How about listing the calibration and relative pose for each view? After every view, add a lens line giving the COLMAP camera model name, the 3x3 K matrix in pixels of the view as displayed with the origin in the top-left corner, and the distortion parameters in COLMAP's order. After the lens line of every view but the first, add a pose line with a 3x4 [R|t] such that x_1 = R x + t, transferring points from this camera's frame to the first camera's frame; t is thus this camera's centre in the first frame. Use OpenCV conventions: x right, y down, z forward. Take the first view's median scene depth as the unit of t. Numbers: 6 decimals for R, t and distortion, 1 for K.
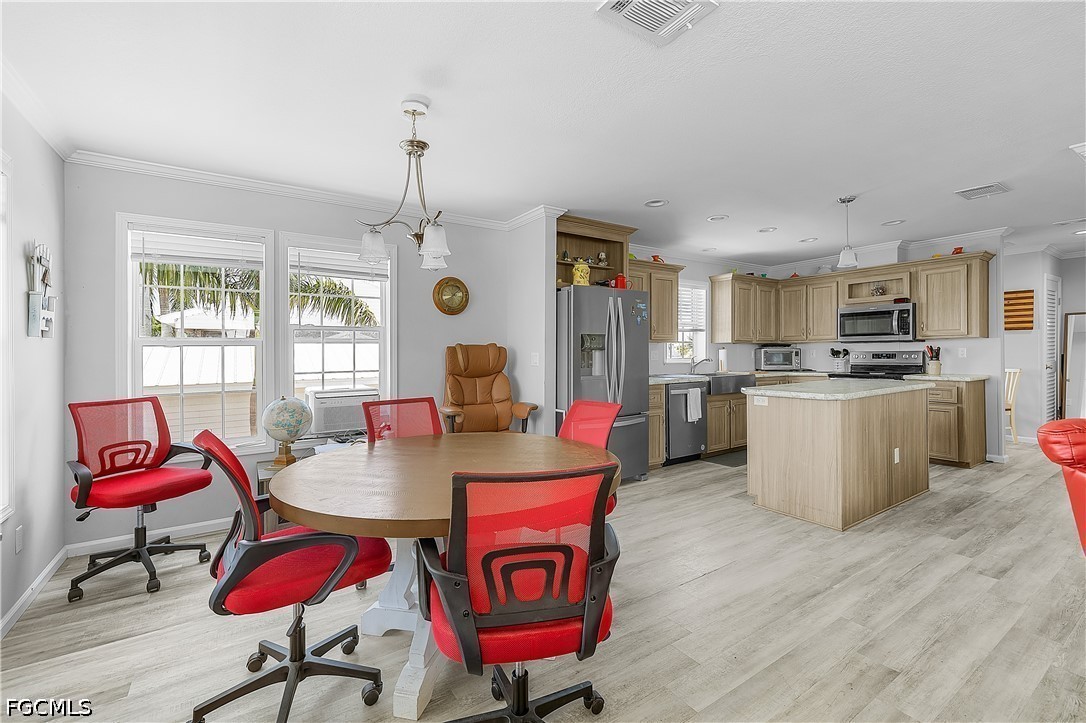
lens RADIAL K [[461.4, 0, 539.9], [0, 461.4, 344.5], [0, 0, 1]] dist [-0.001032, -0.000307]
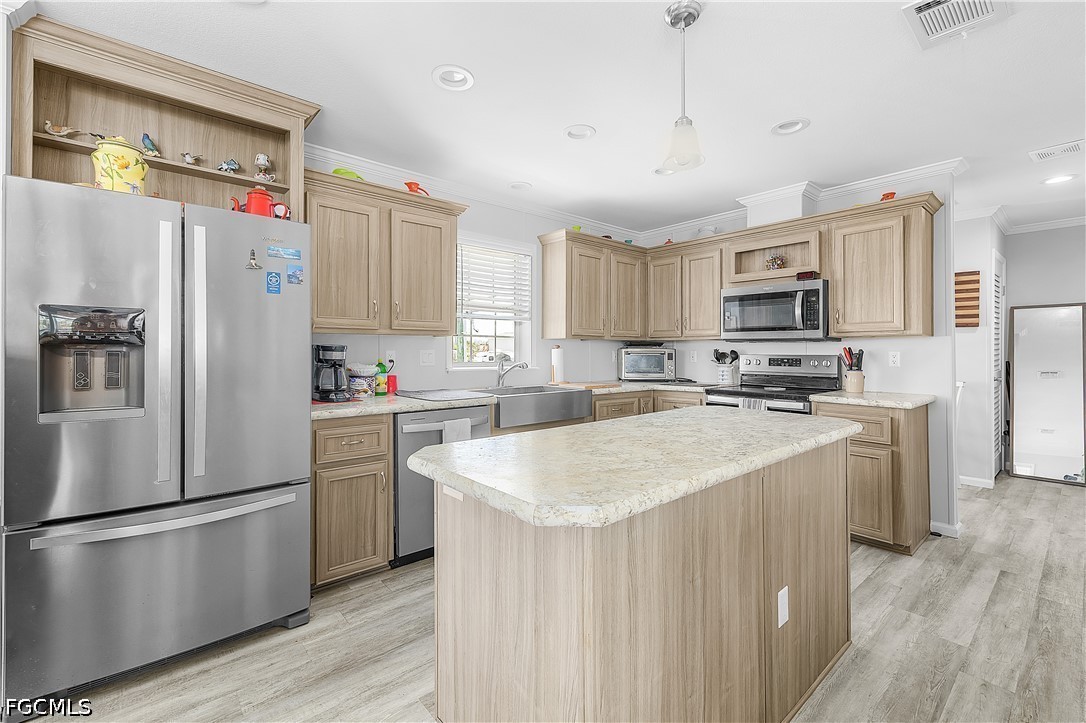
lens RADIAL K [[466.4, 0, 544.1], [0, 466.4, 330.4], [0, 0, 1]] dist [0.000002, 0.000000]
pose [[0.991174, 0.018511, 0.131271, 0.347130], [-0.015366, 0.999571, -0.024932, 0.001722], [-0.131677, 0.022695, 0.991033, 0.419296]]
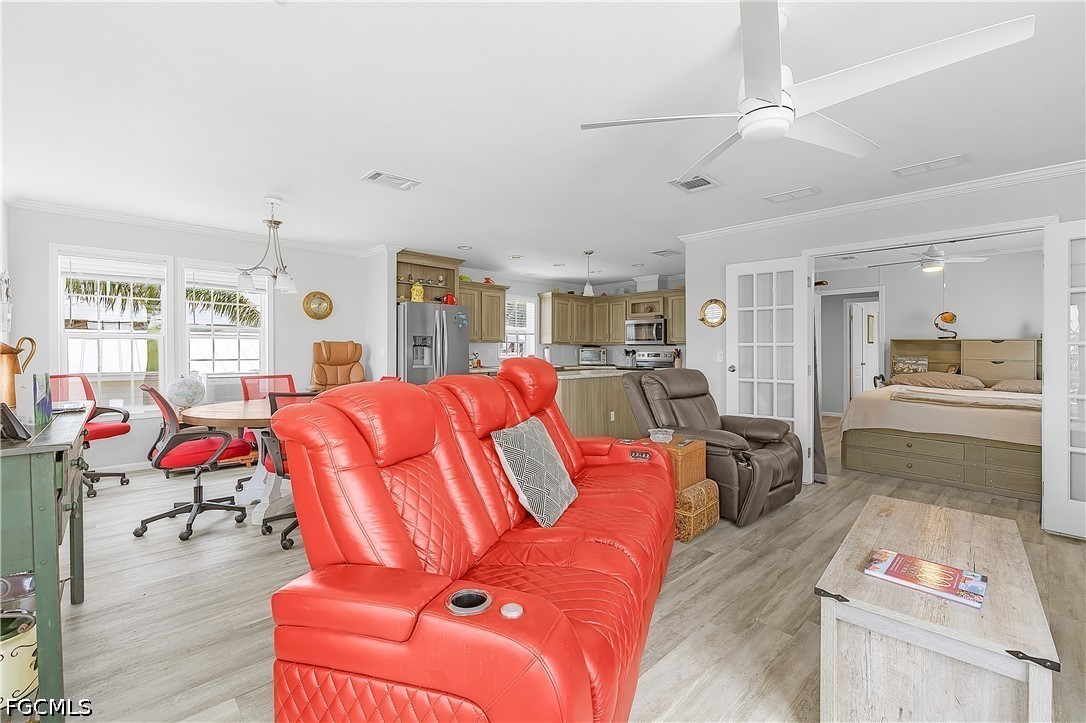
lens RADIAL K [[462.2, 0, 542.1], [0, 462.2, 356.4], [0, 0, 1]] dist [0.000185, -0.000031]
pose [[0.984330, 0.013441, 0.175825, 0.175958], [-0.018563, 0.999449, 0.027522, -0.003830], [-0.175358, -0.030354, 0.984037, -0.368382]]
